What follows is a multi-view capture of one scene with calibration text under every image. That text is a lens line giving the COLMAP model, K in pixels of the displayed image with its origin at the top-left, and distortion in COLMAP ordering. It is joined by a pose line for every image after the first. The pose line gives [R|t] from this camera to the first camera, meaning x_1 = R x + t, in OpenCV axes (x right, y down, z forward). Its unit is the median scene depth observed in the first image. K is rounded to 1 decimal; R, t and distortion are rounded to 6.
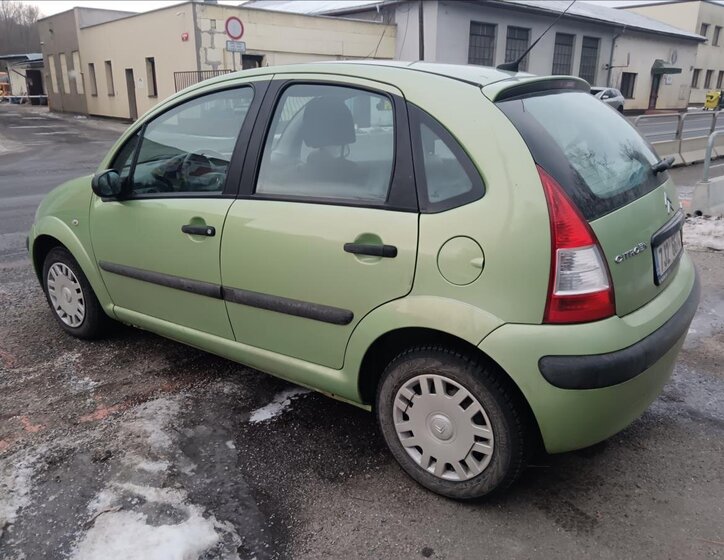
lens RADIAL K [[579.9, 0, 362.0], [0, 579.9, 280.0], [0, 0, 1]] dist [0.003912, -0.002746]
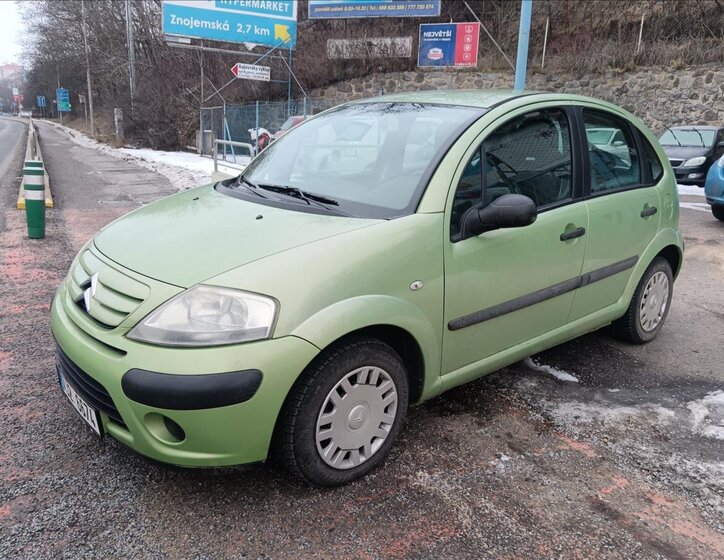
lens RADIAL K [[579.9, 0, 362.0], [0, 579.9, 280.0], [0, 0, 1]] dist [0.003912, -0.002746]
pose [[0.234591, -0.241105, 0.941719, -1.378801], [0.264462, 0.948043, 0.176844, -0.291297], [-0.935429, 0.207563, 0.286166, 1.019065]]
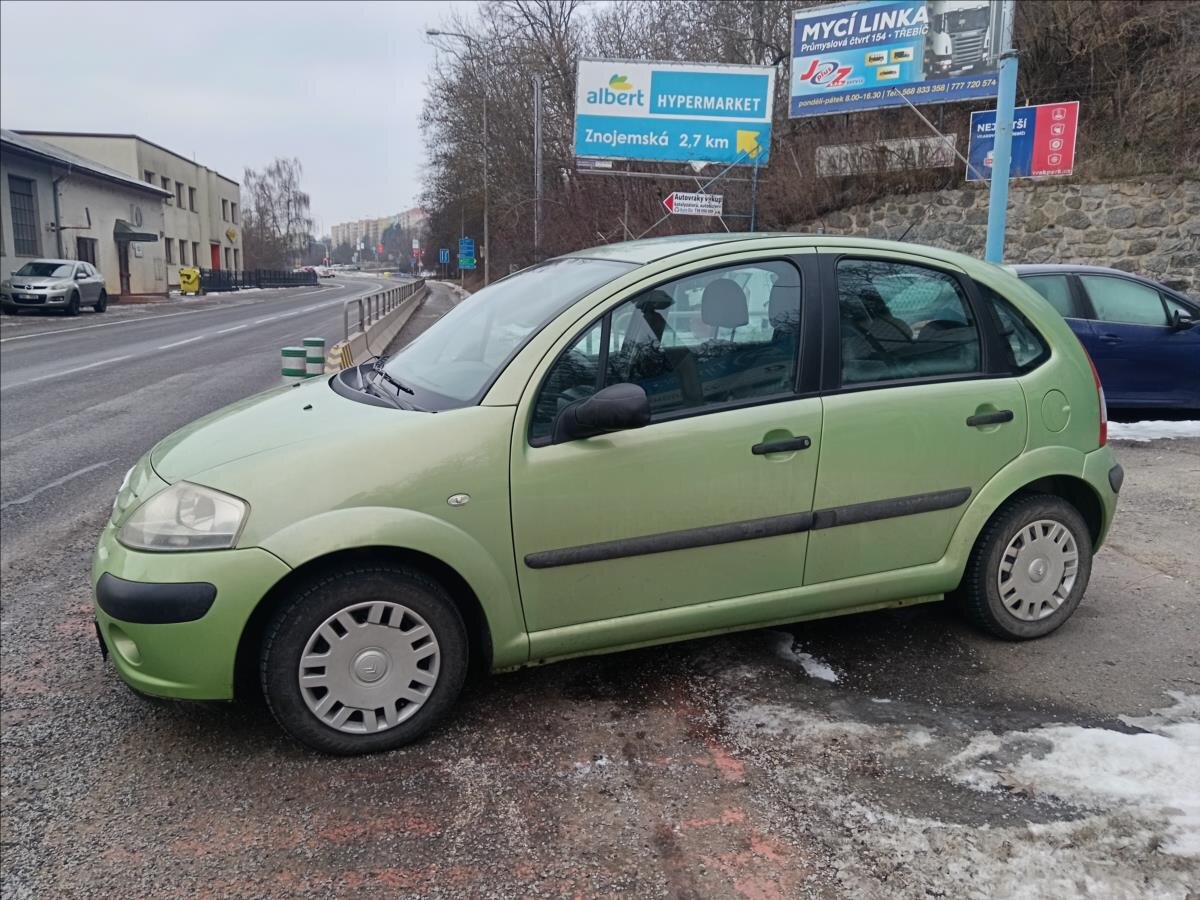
lens RADIAL K [[931.5, 0, 596.8], [0, 931.5, 450.2], [0, 0, 1]] dist [0.002419, 0.002159]
pose [[0.545093, -0.149148, 0.825002, -1.322340], [0.247459, 0.968828, 0.011650, -0.144551], [-0.801023, 0.197804, 0.565010, 0.487304]]
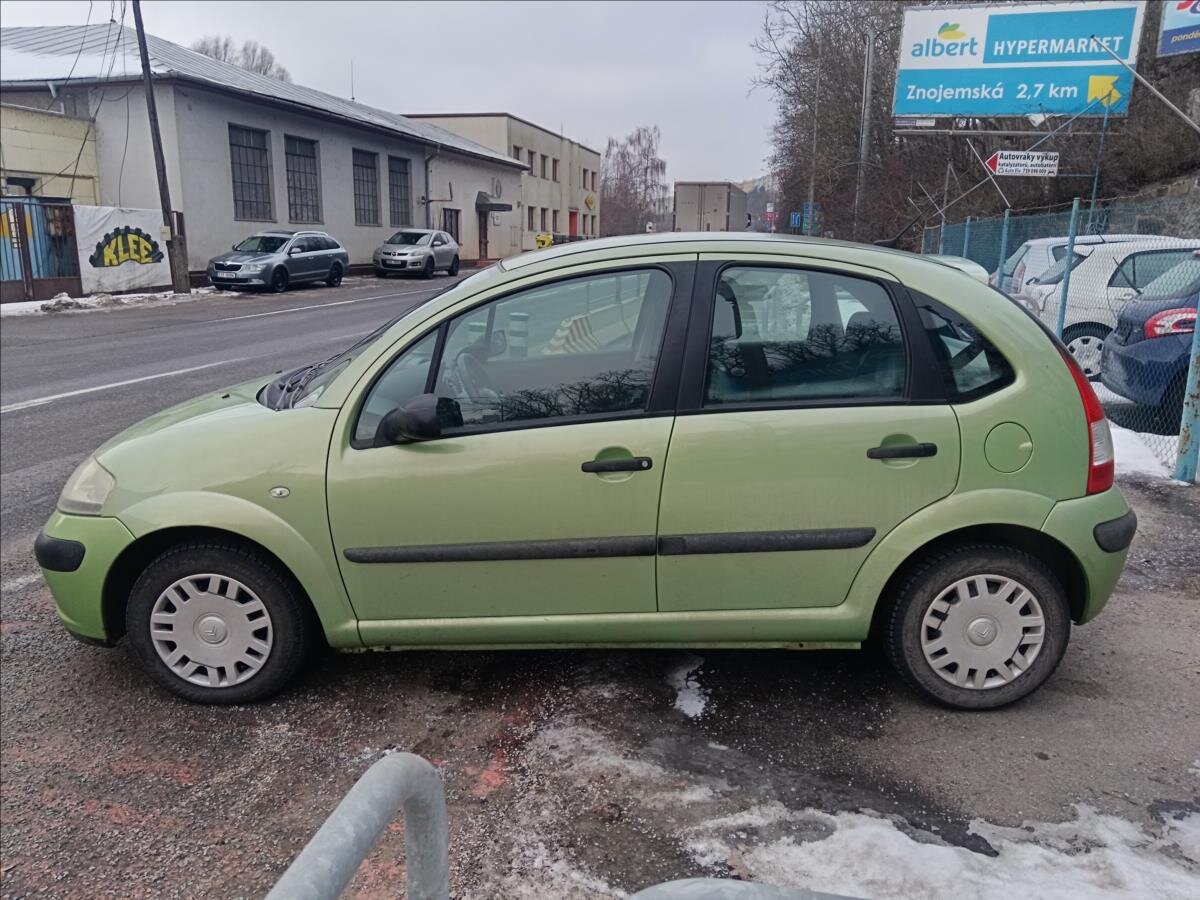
lens RADIAL K [[929.5, 0, 598.6], [0, 929.5, 451.1], [0, 0, 1]] dist [0.004554, -0.003075]
pose [[0.815202, -0.125584, 0.565398, -0.892218], [0.170982, 0.984883, -0.027767, -0.070736], [-0.553364, 0.119309, 0.824351, 0.065742]]
